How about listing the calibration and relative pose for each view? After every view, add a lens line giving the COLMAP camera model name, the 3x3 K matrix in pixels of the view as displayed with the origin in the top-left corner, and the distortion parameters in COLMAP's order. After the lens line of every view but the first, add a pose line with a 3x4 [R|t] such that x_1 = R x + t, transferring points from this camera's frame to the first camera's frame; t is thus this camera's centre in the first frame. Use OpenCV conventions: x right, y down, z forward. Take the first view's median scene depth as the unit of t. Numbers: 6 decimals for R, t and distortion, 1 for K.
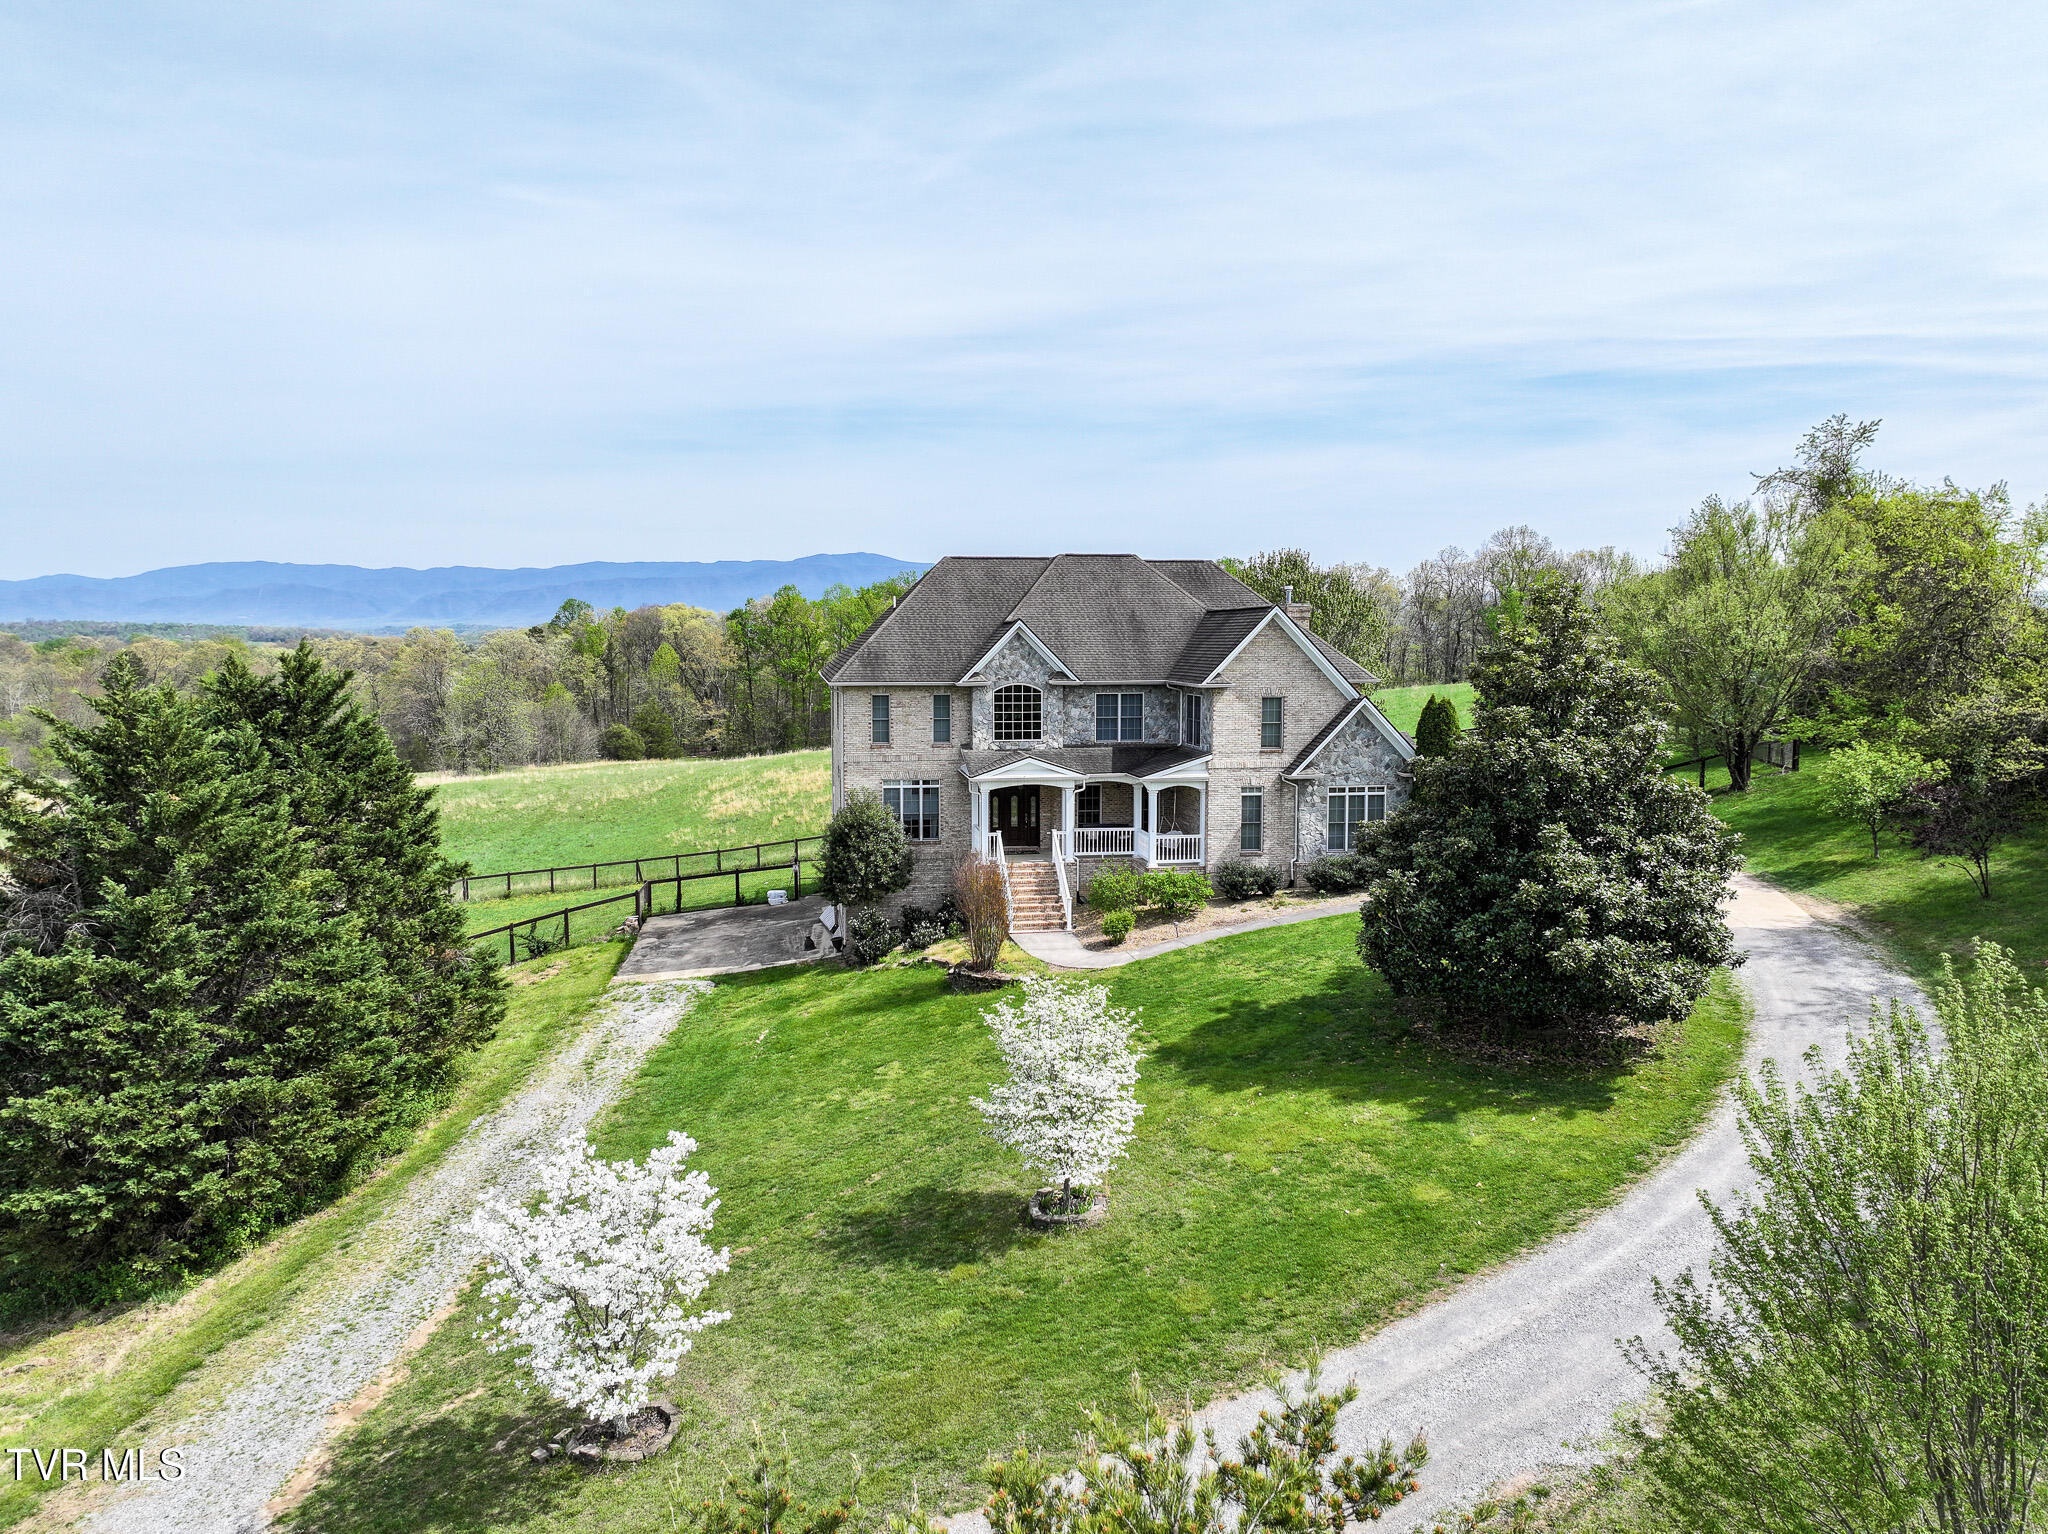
lens RADIAL K [[1441.9, 0, 1032.5], [0, 1441.9, 762.6], [0, 0, 1]] dist [0.006759, 0.008159]
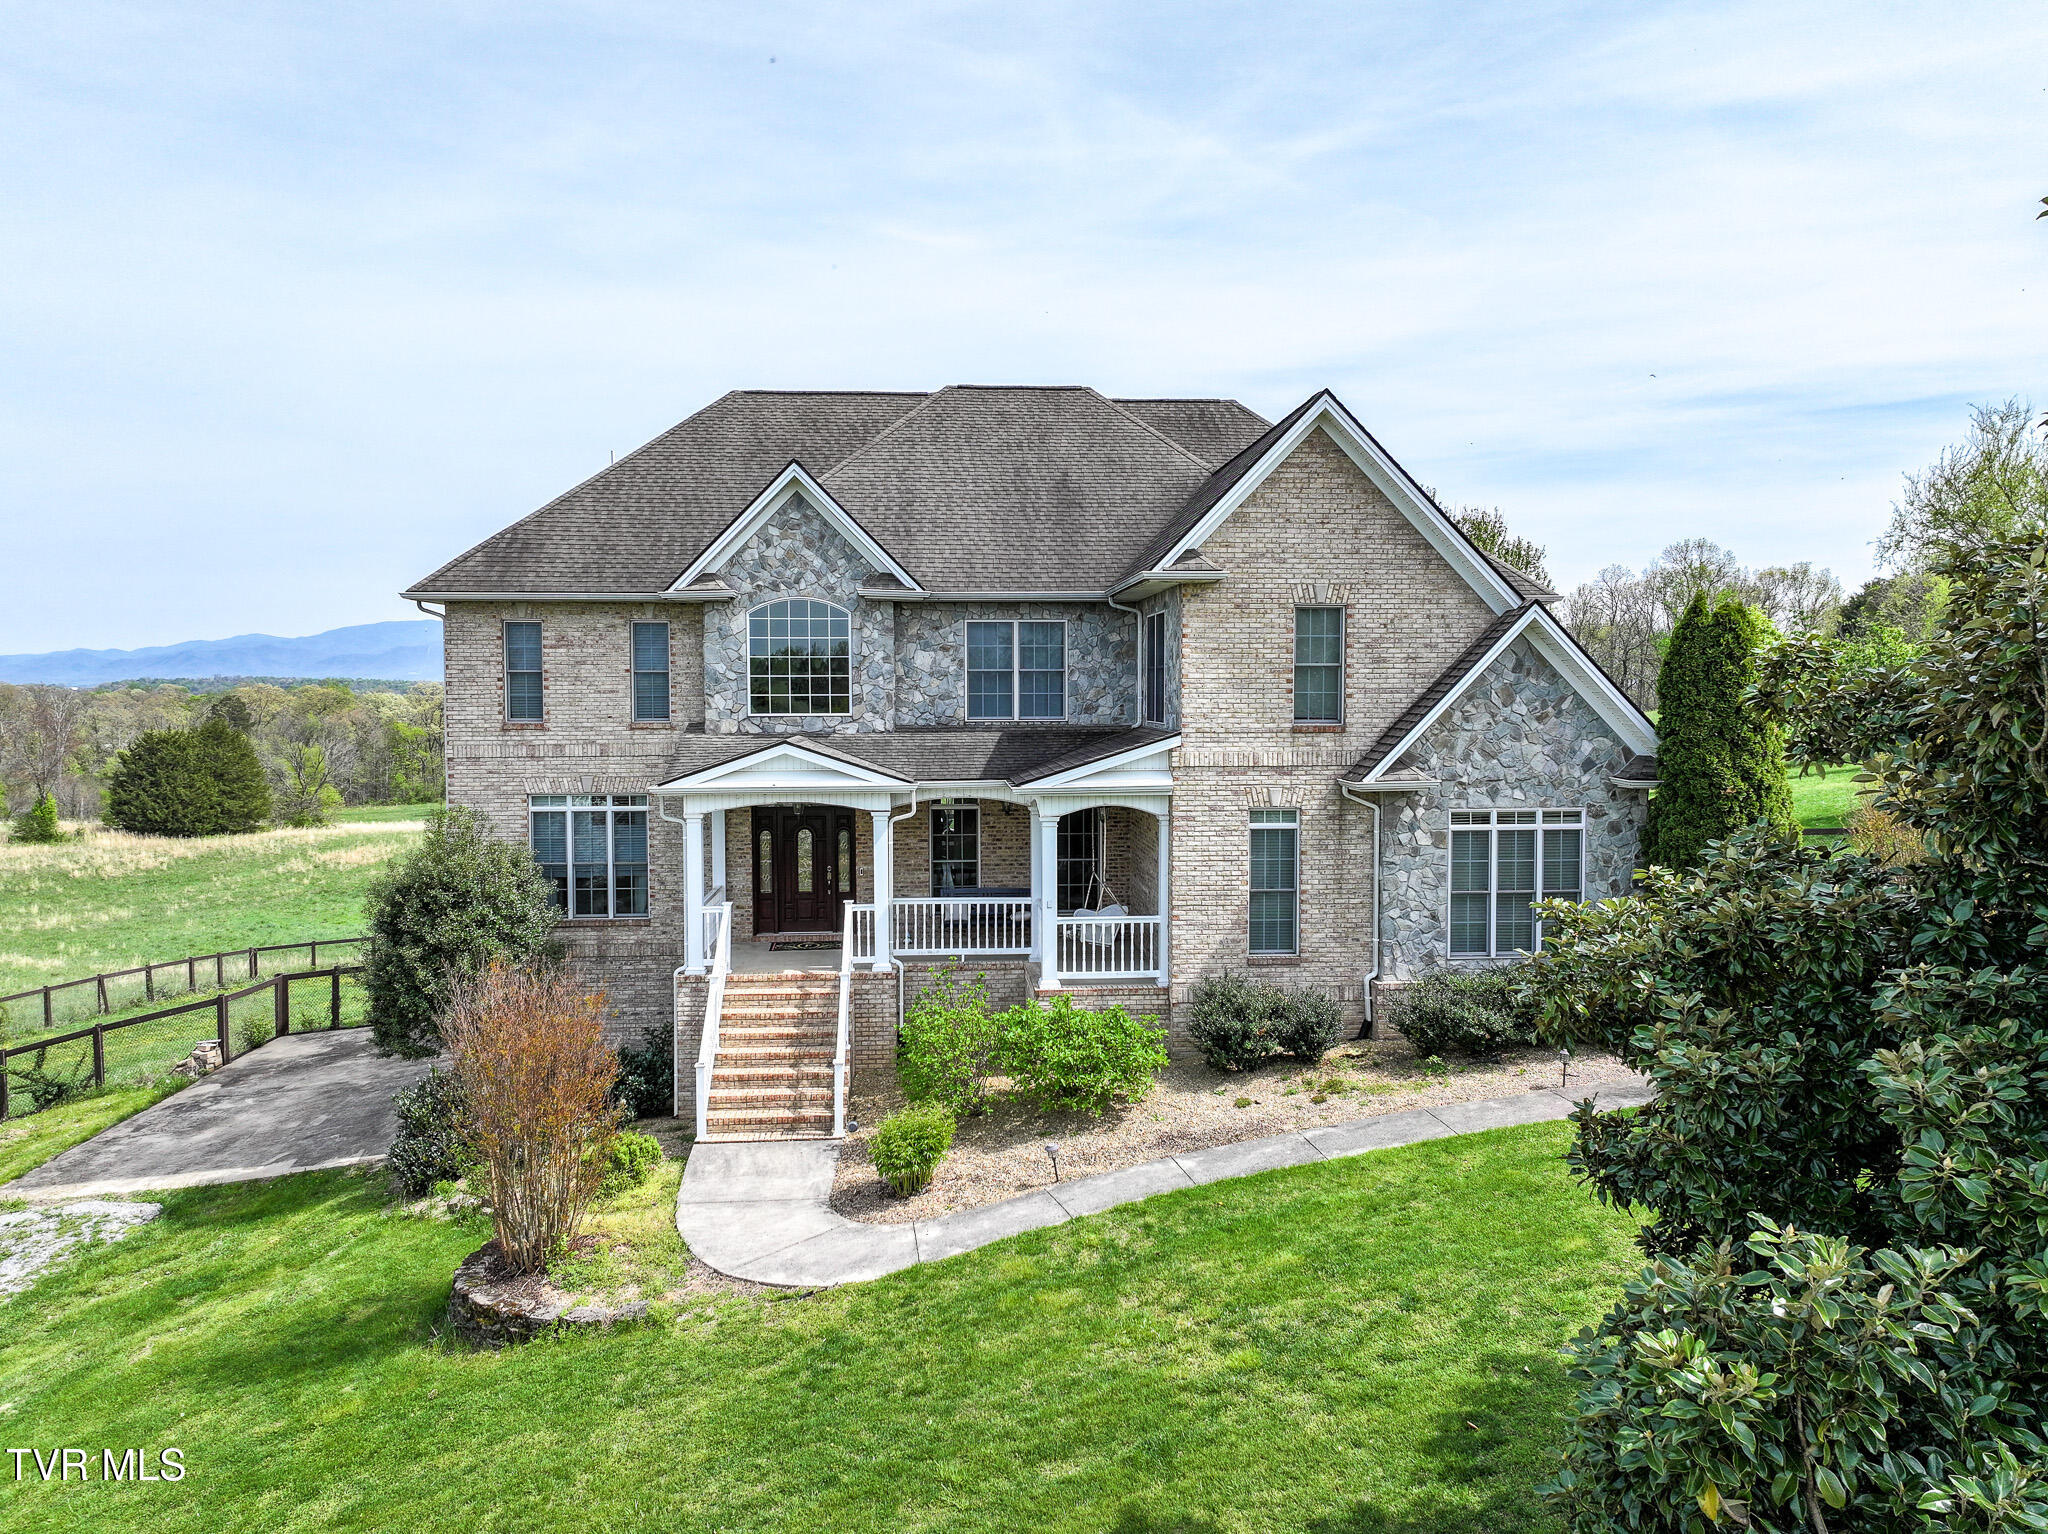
lens RADIAL K [[1441.9, 0, 1032.5], [0, 1441.9, 762.6], [0, 0, 1]] dist [0.006759, 0.008159]
pose [[0.995541, 0.002184, -0.094301, 0.114466], [-0.005615, 0.999331, -0.036127, 0.017972], [0.094159, 0.036496, 0.994888, 0.525511]]
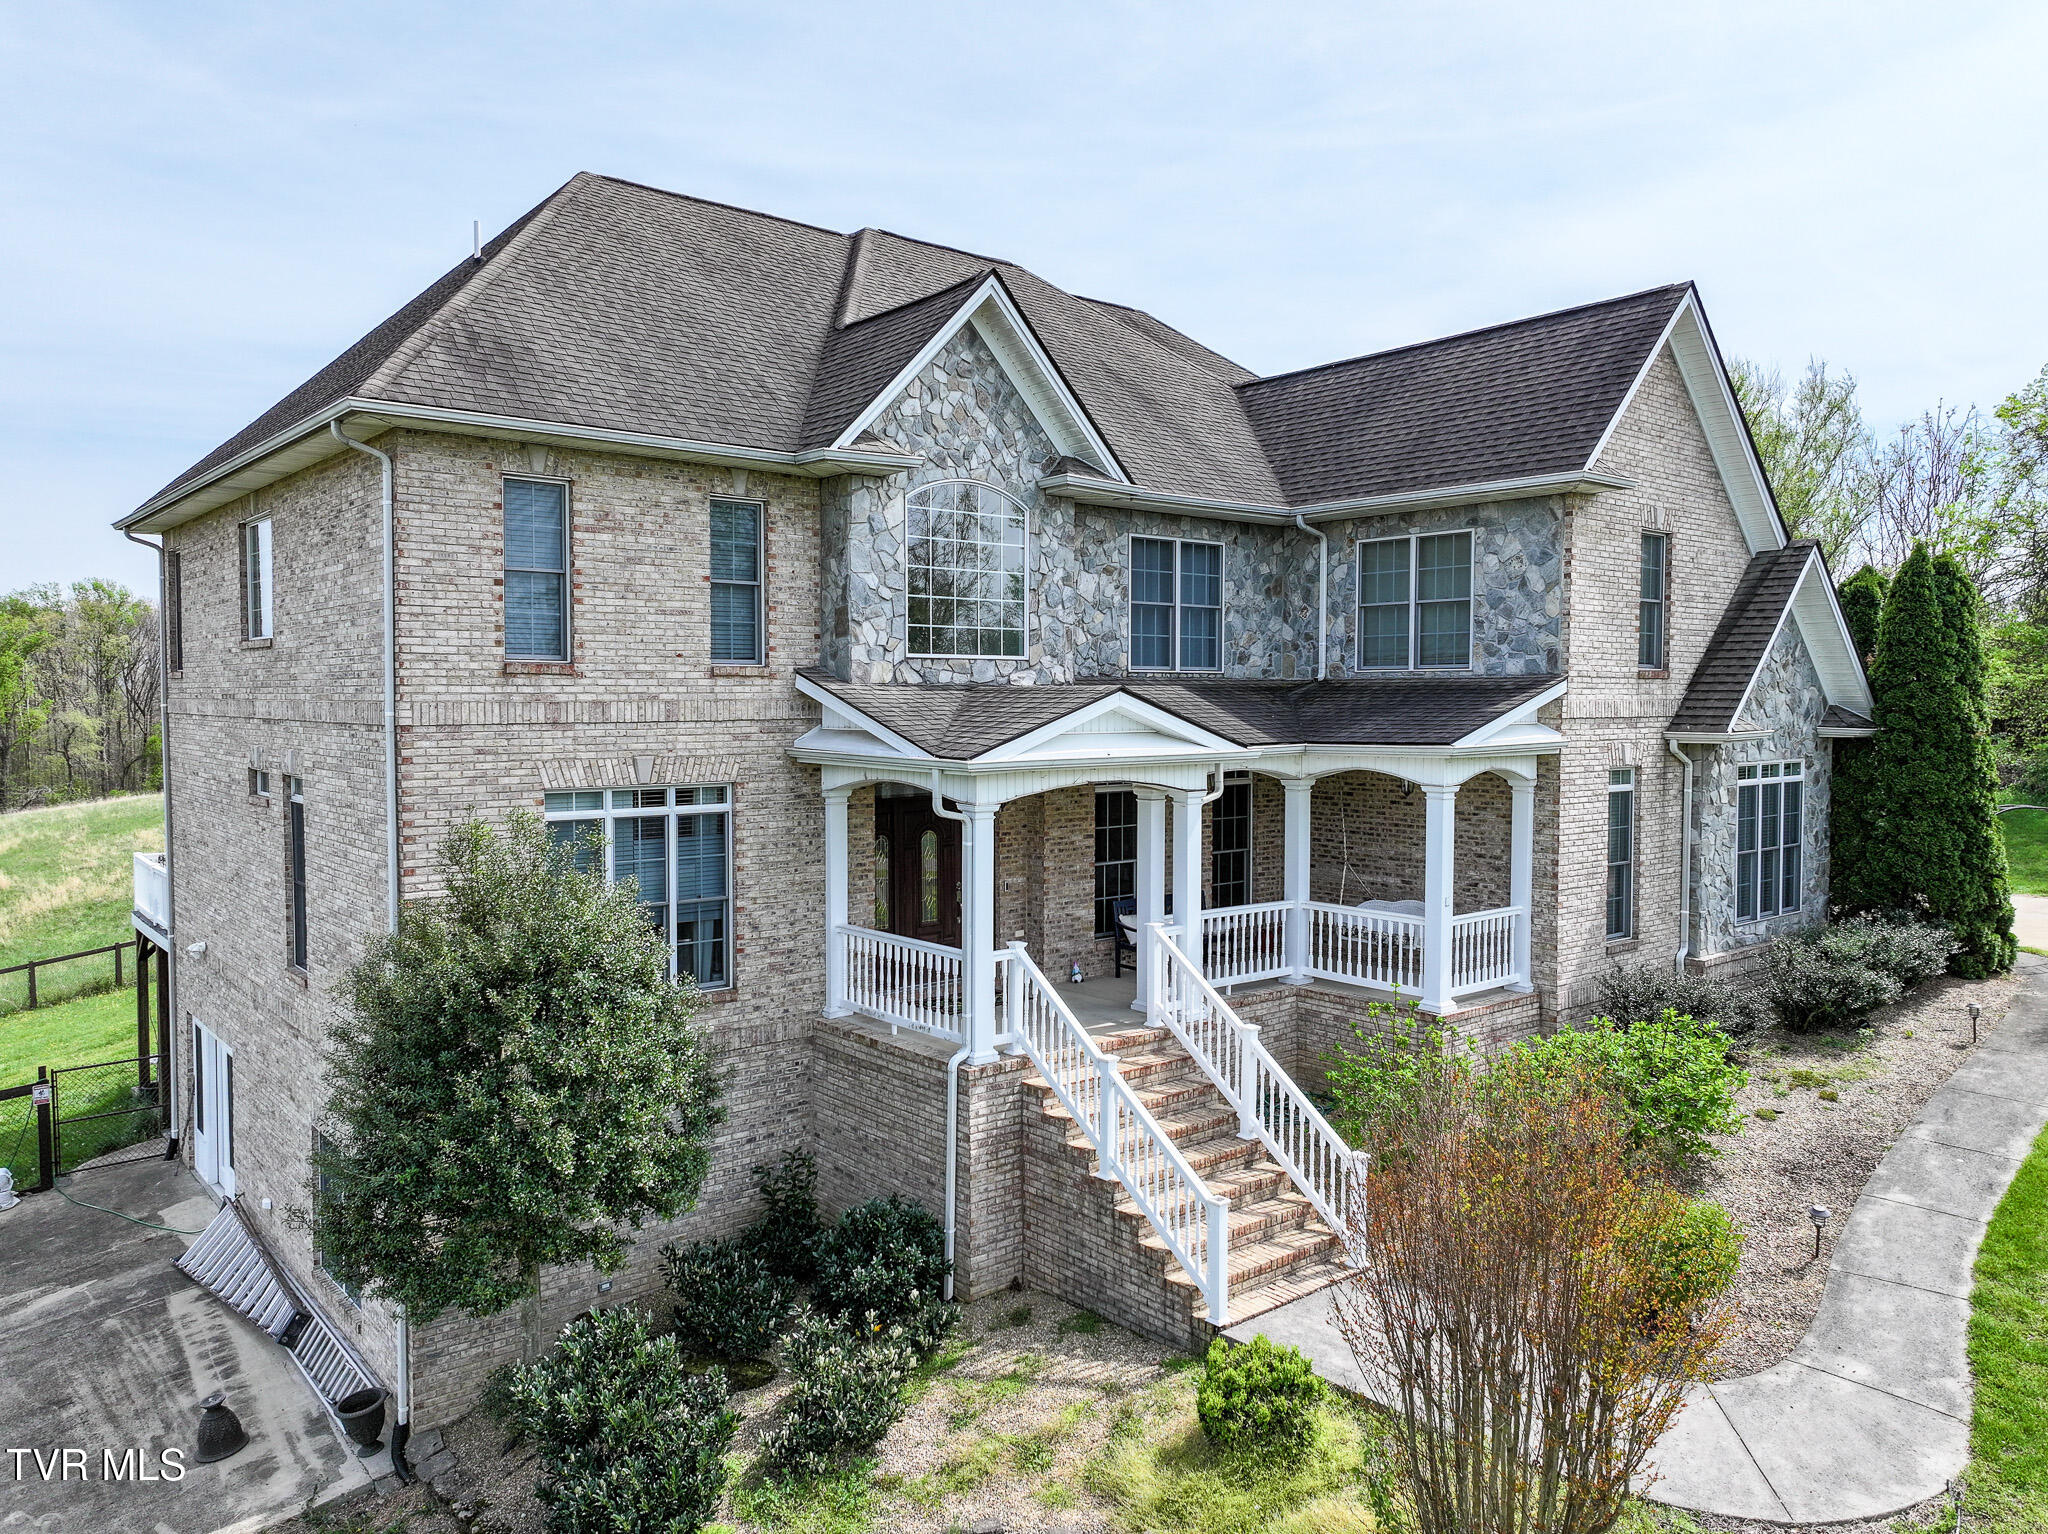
lens RADIAL K [[1441.9, 0, 1032.5], [0, 1441.9, 762.6], [0, 0, 1]] dist [0.006759, 0.008159]
pose [[0.863986, -0.022516, 0.503012, -0.162557], [0.043664, 0.998587, -0.030300, 0.019027], [-0.501619, 0.048142, 0.863748, 0.715840]]
